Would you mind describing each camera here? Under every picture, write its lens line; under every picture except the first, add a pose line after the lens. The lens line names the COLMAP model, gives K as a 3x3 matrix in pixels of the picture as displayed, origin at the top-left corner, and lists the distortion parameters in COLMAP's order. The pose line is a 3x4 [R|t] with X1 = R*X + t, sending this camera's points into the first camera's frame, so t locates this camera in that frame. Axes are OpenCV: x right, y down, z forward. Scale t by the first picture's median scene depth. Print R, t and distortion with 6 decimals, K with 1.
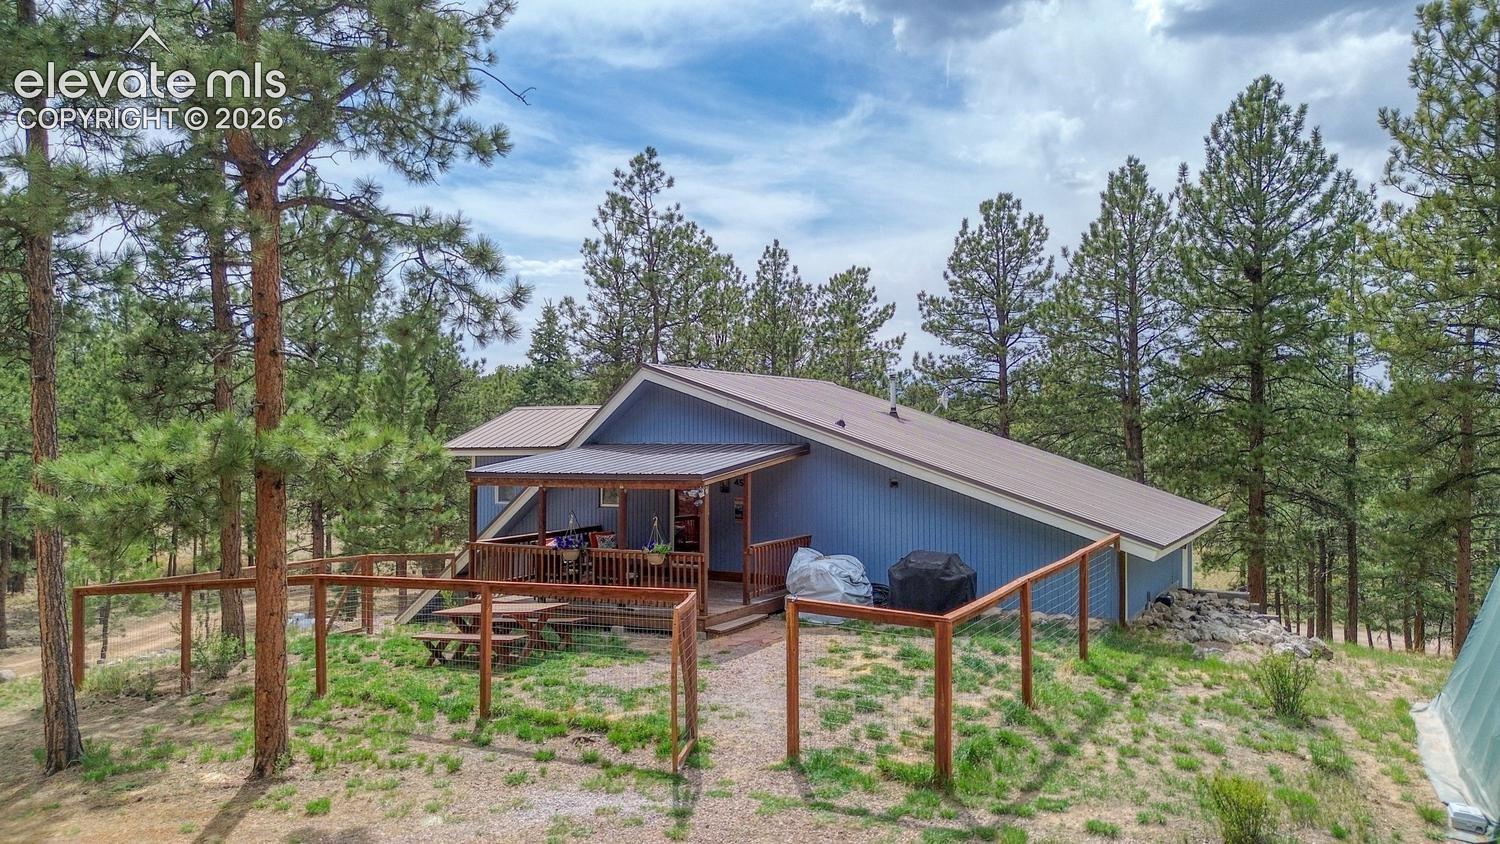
lens RADIAL K [[993.7, 0, 751.7], [0, 993.7, 457.5], [0, 0, 1]] dist [0.007928, -0.025063]
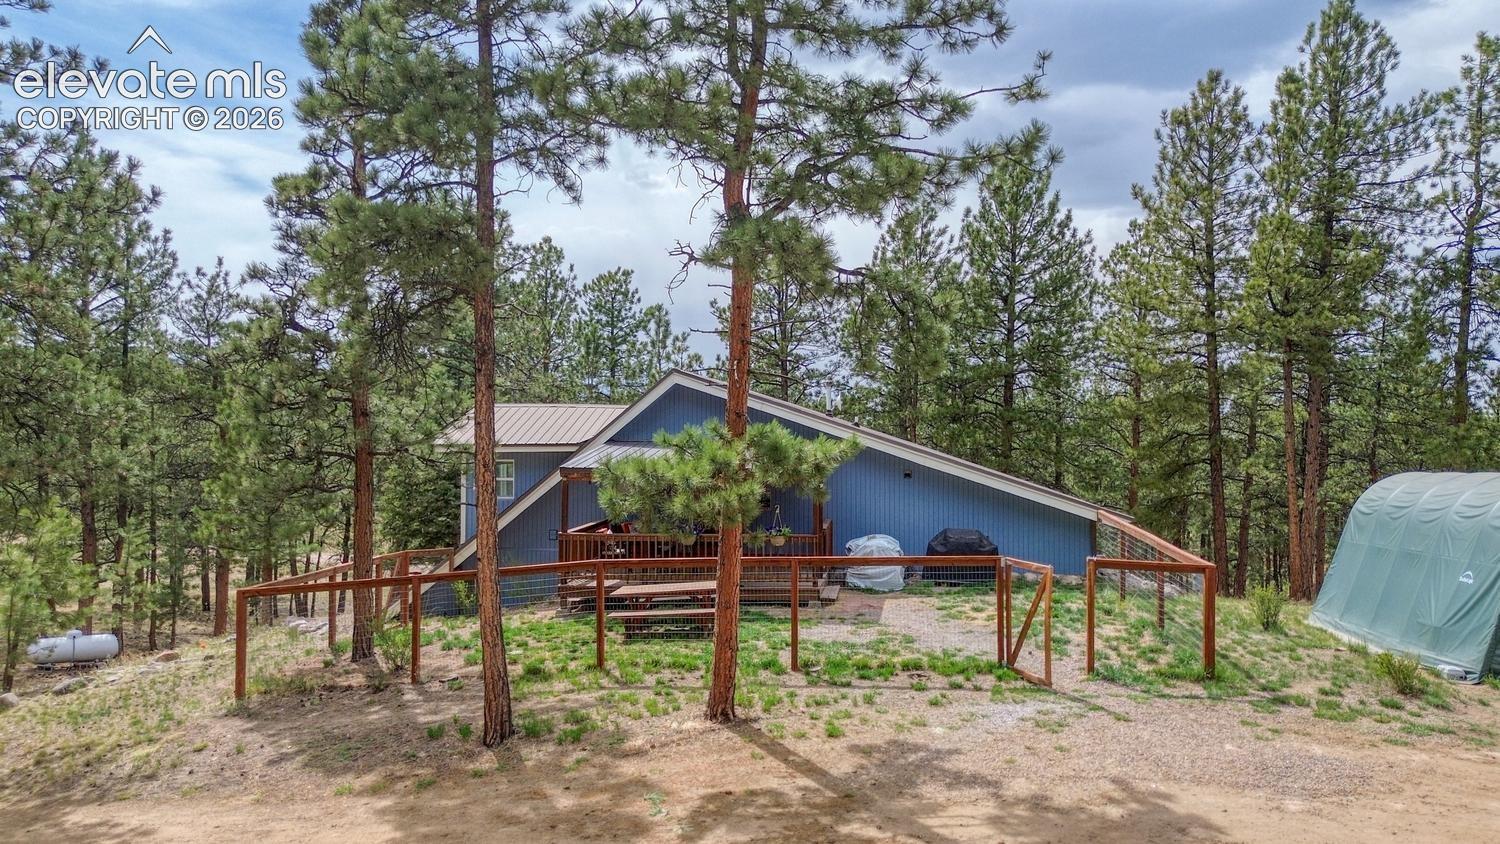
lens RADIAL K [[993.7, 0, 751.7], [0, 993.7, 457.5], [0, 0, 1]] dist [0.007928, -0.025063]
pose [[0.944345, -0.001894, 0.328952, -0.272507], [-0.000352, 0.999977, 0.006769, -0.000356], [-0.328957, -0.006508, 0.944322, -0.075365]]
